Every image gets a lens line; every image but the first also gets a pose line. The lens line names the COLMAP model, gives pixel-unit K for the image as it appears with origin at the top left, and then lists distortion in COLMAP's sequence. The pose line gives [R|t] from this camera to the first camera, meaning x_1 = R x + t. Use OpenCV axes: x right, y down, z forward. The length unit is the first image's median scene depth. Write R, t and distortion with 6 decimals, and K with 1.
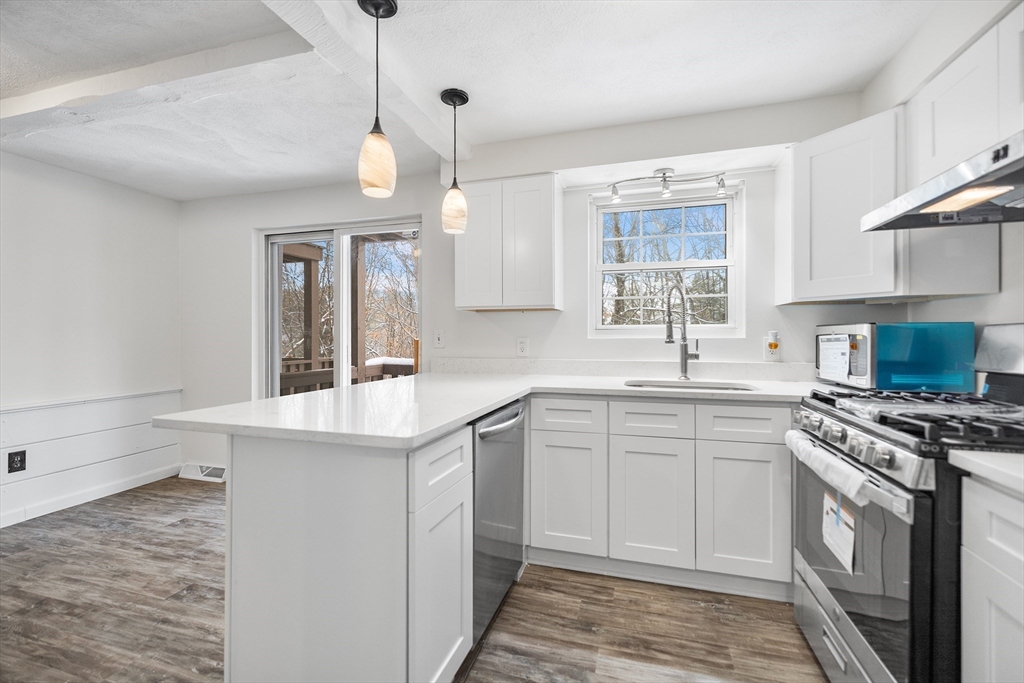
lens RADIAL K [[432.1, 0, 513.7], [0, 432.1, 336.1], [0, 0, 1]] dist [0.003196, -0.001481]
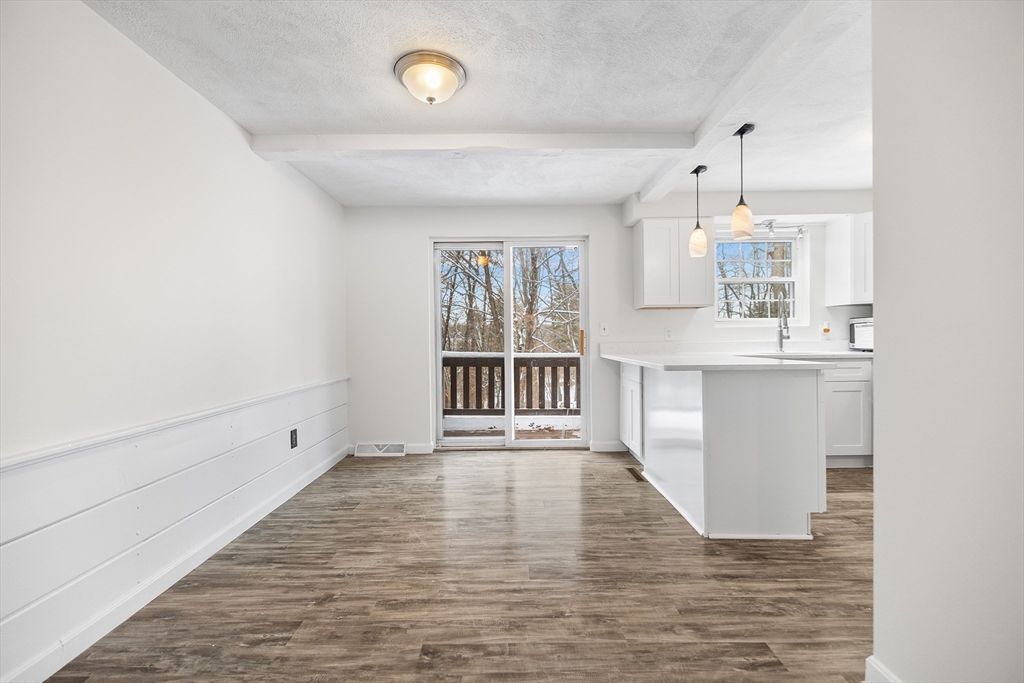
lens RADIAL K [[432.1, 0, 510.4], [0, 432.1, 342.6], [0, 0, 1]] dist [0.003196, -0.001481]
pose [[0.958312, -0.011719, 0.285483, -1.038771], [0.009800, 0.999919, 0.008151, 0.043109], [-0.285555, -0.005013, 0.958349, -0.255340]]
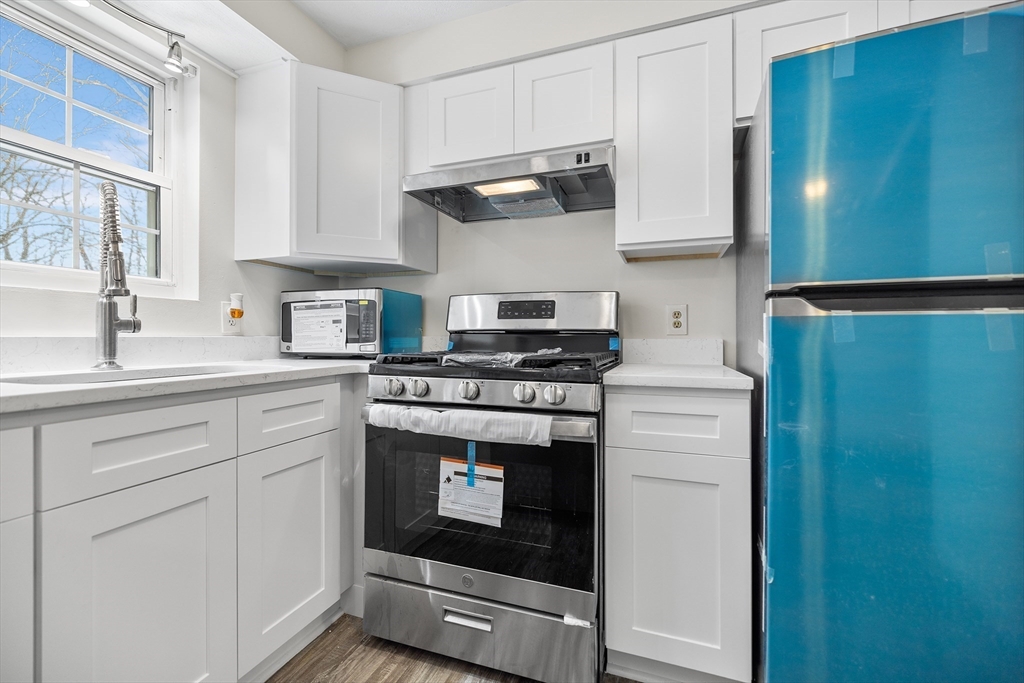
lens RADIAL K [[432.1, 0, 508.3], [0, 432.1, 335.8], [0, 0, 1]] dist [0.003196, -0.001481]
pose [[0.063725, 0.003359, 0.997962, -0.109011], [0.000324, 0.999994, -0.003386, 0.062338], [-0.997967, 0.000539, 0.063724, 0.479997]]
